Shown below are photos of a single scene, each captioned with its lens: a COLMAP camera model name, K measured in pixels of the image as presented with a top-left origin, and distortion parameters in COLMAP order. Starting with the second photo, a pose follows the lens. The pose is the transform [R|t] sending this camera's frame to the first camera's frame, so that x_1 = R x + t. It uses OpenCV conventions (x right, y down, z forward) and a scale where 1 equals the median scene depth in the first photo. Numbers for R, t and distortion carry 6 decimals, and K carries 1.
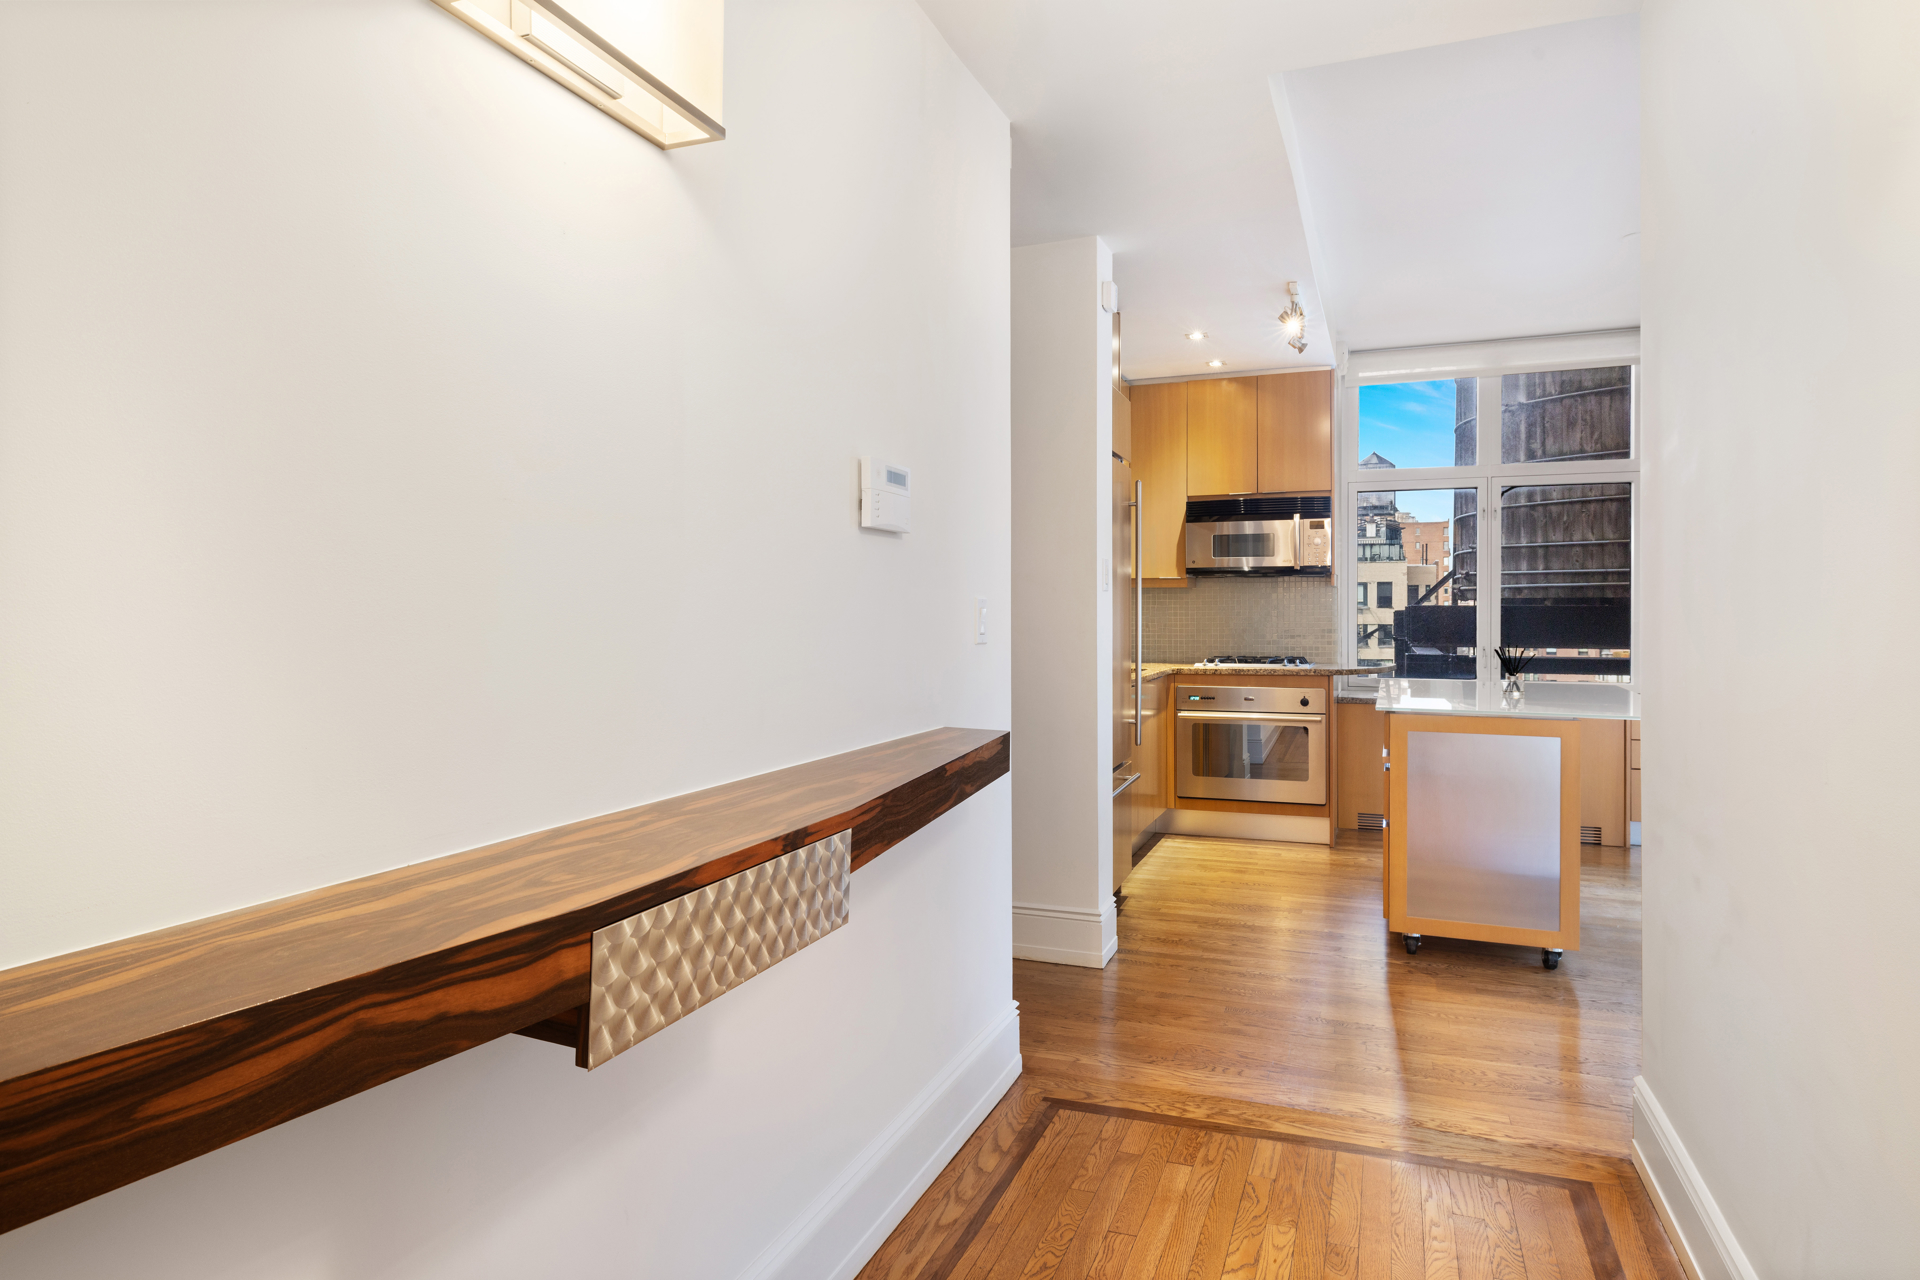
lens RADIAL K [[1077.8, 0, 959.6], [0, 1077.8, 630.1], [0, 0, 1]] dist [0.001836, -0.000016]
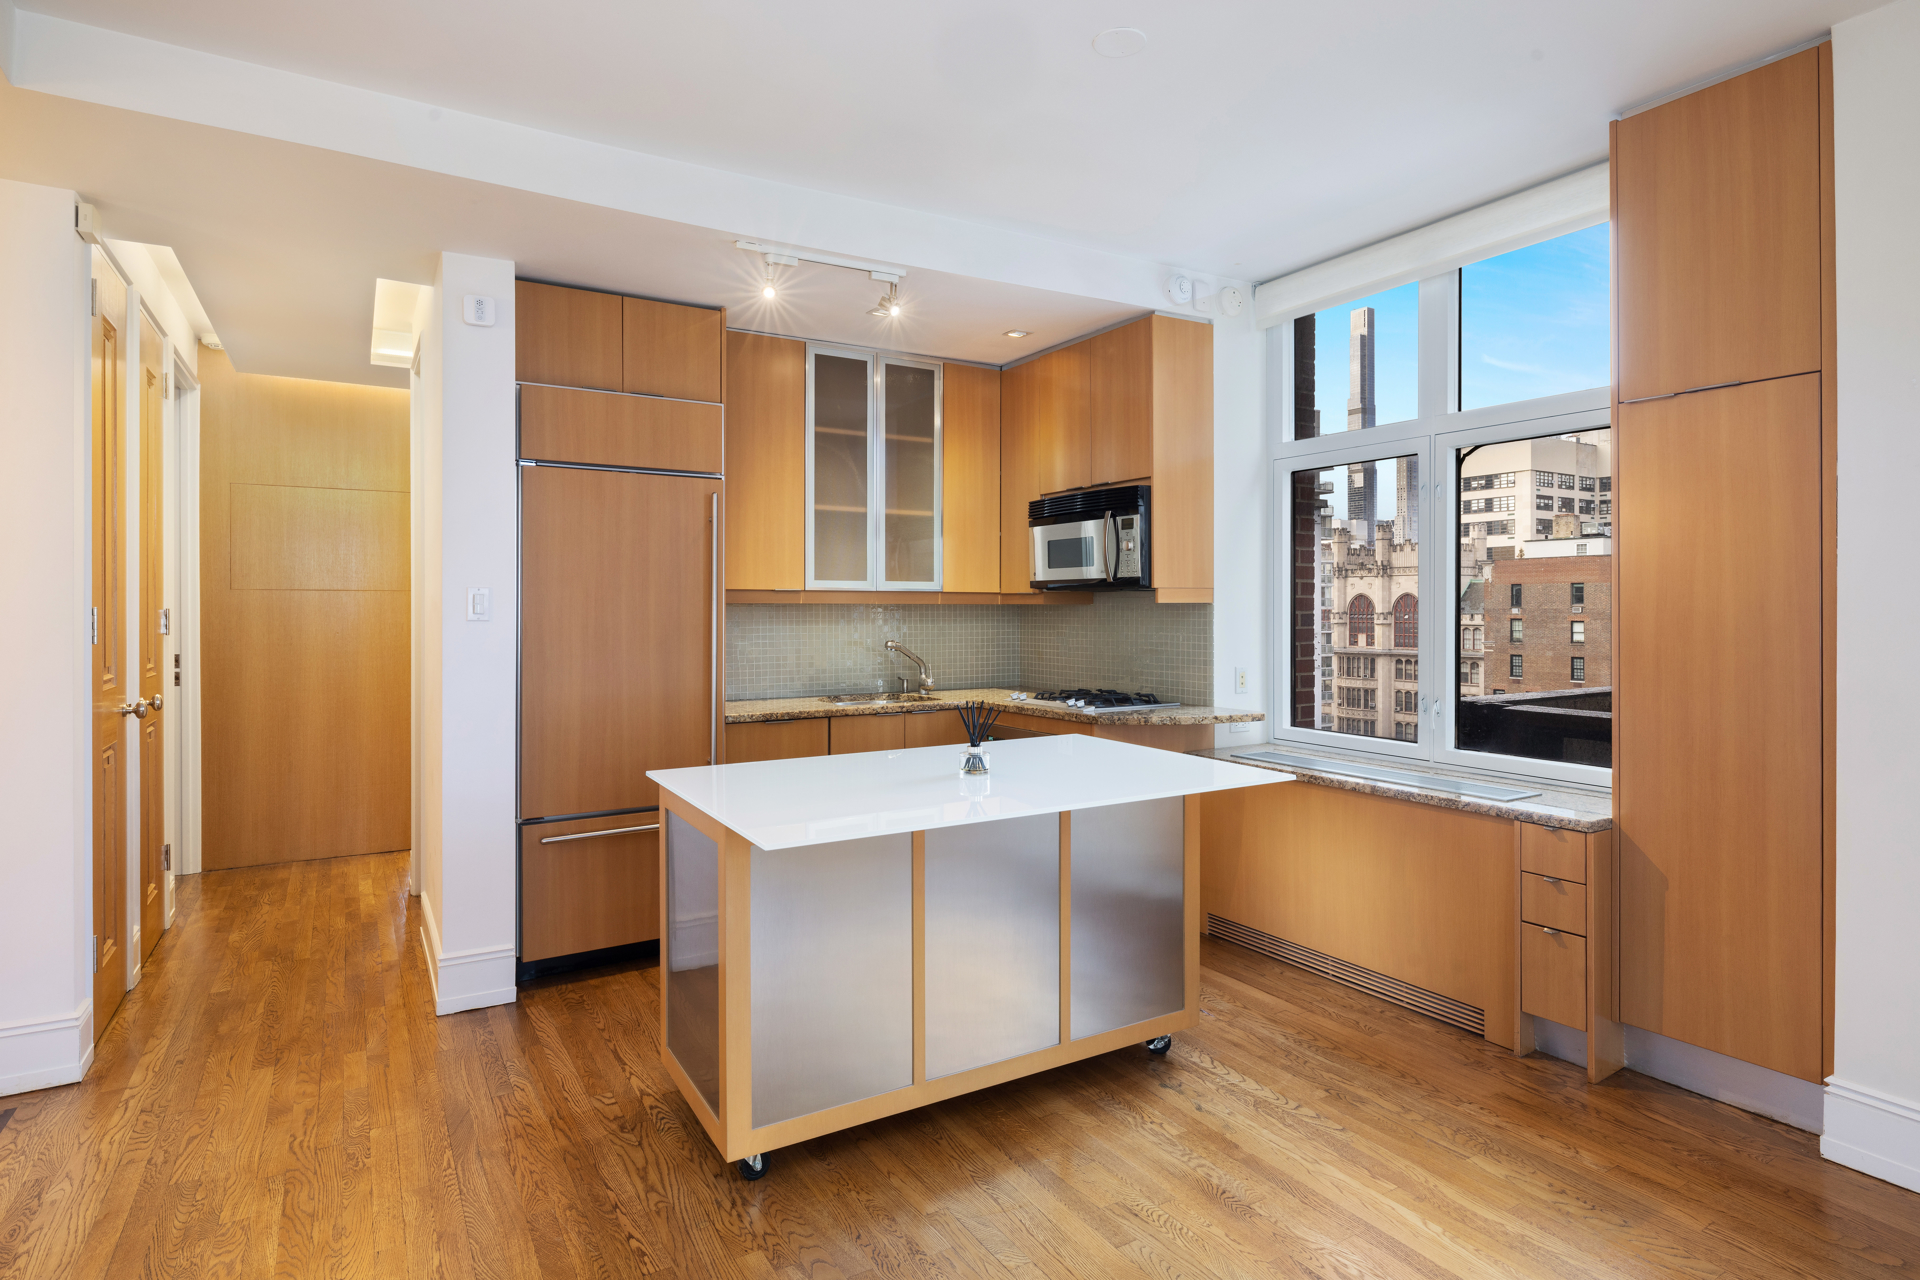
lens RADIAL K [[1025.2, 0, 967.1], [0, 1025.2, 608.5], [0, 0, 1]] dist [-0.002886, 0.001070]
pose [[0.795217, -0.000566, -0.606325, 0.676141], [-0.007729, 0.999909, -0.011071, -0.028789], [0.606276, 0.013491, 0.795140, 0.354563]]
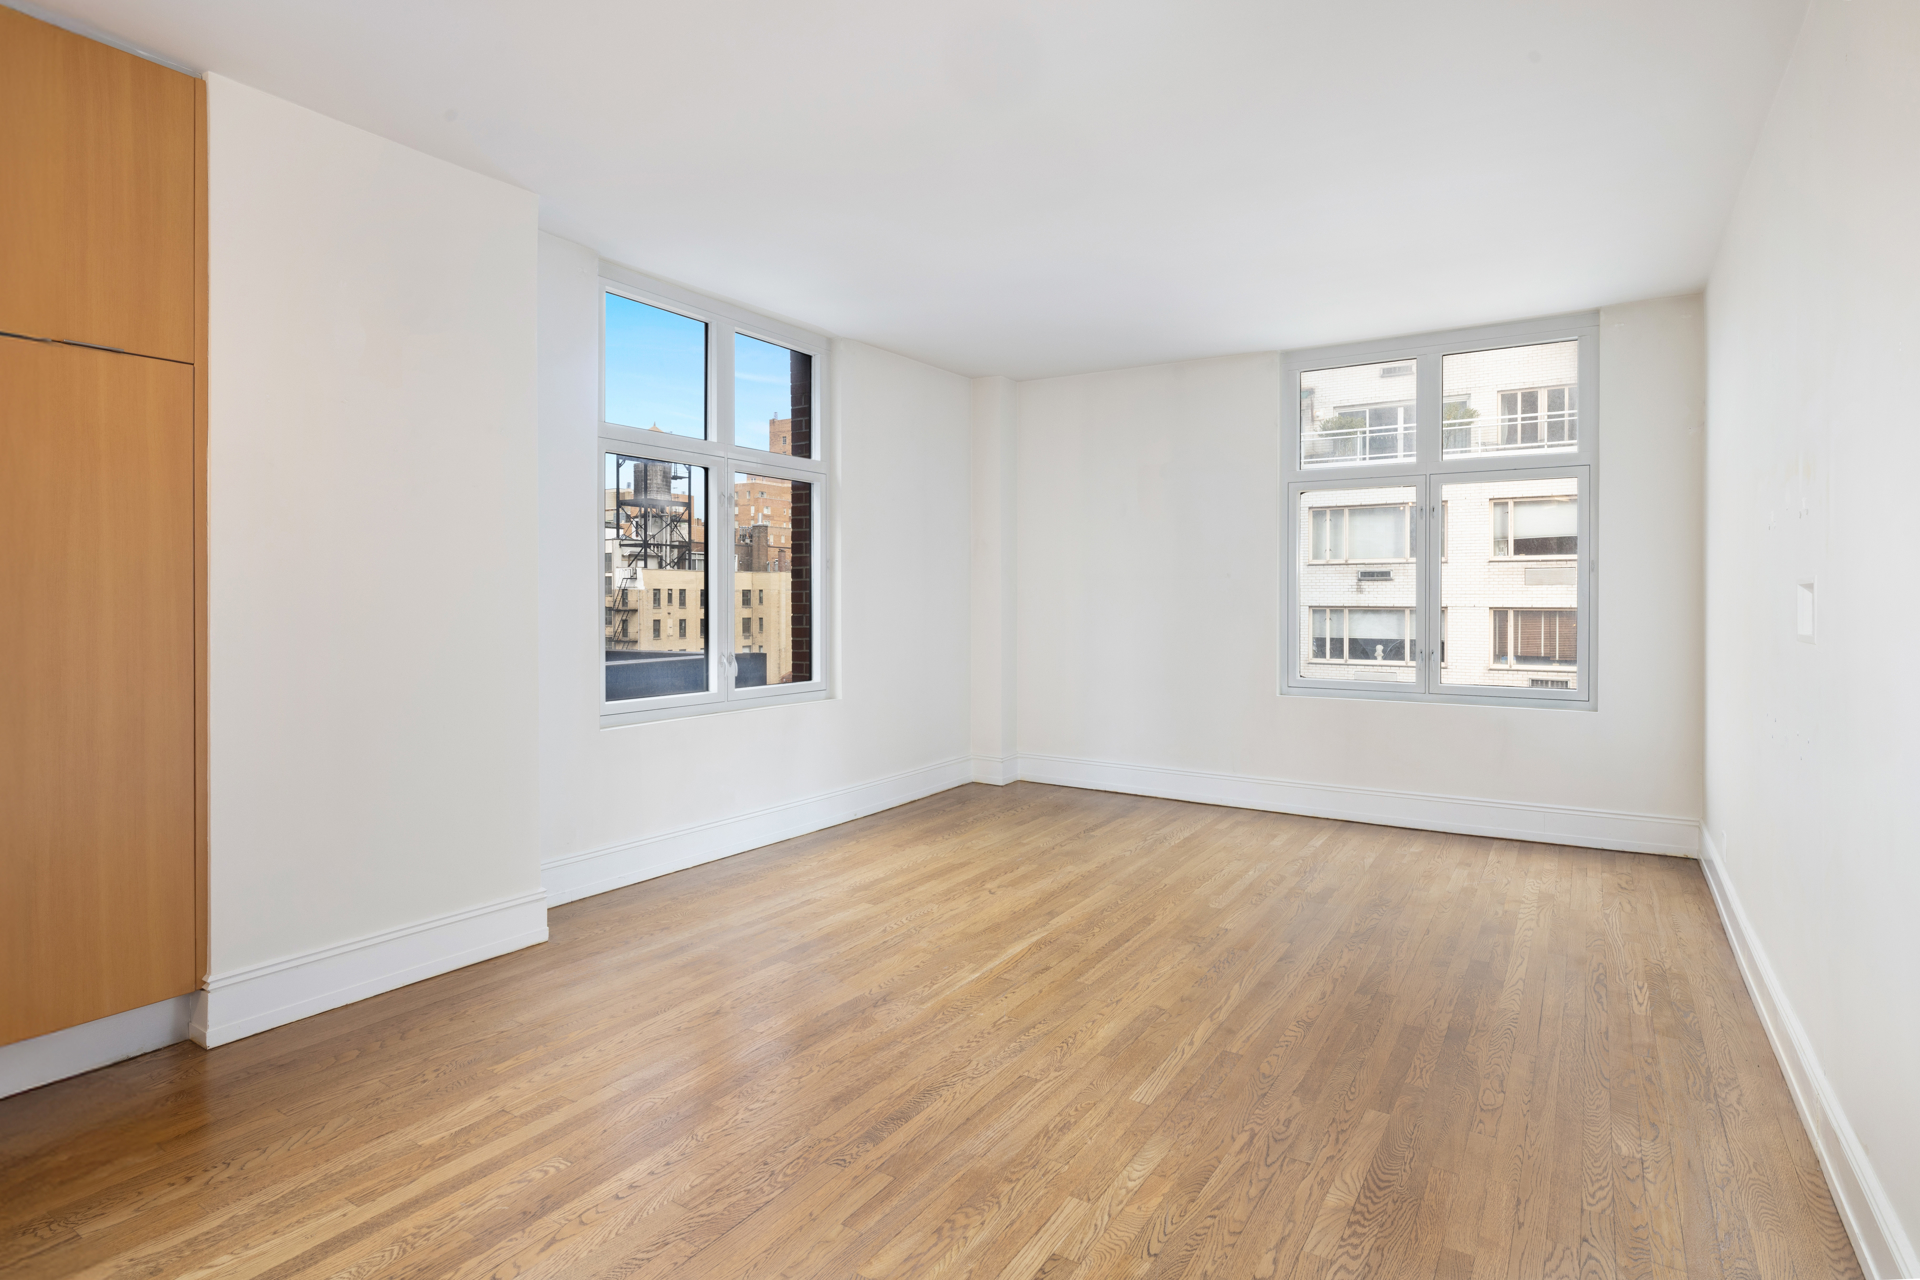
lens RADIAL K [[1025.2, 0, 954.8], [0, 1025.2, 598.6], [0, 0, 1]] dist [-0.002886, 0.001070]
pose [[0.176126, 0.003857, 0.984360, 0.283130], [0.012483, 0.999903, -0.006152, -0.016332], [-0.984289, 0.013371, 0.176061, 0.469220]]
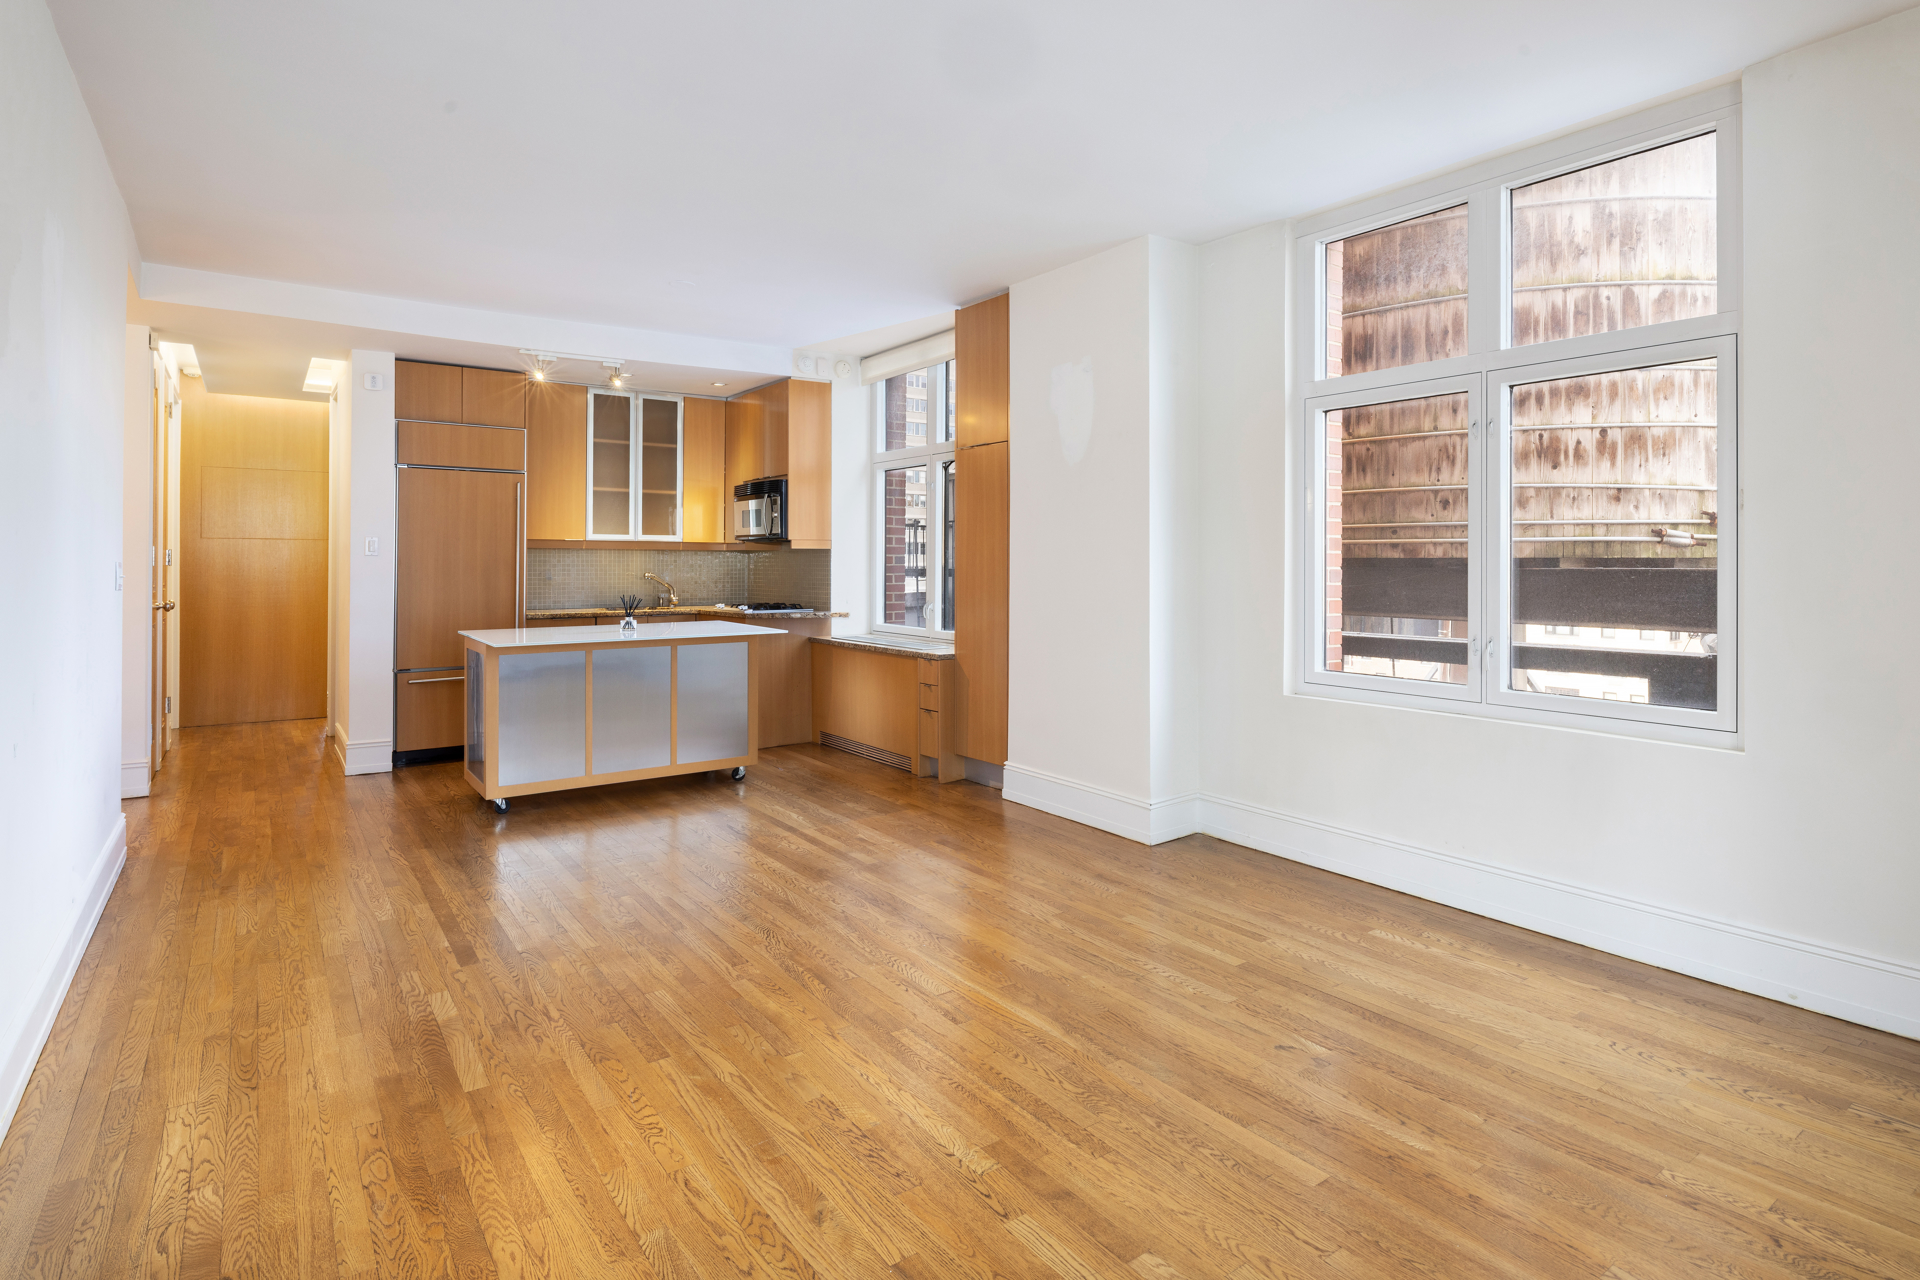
lens RADIAL K [[1025.2, 0, 985.7], [0, 1025.2, 559.8], [0, 0, 1]] dist [-0.002886, 0.001070]
pose [[0.842295, 0.001383, -0.539015, 1.197194], [-0.011190, 0.999826, -0.014922, -0.012852], [0.538900, 0.018600, 0.842164, 0.105013]]
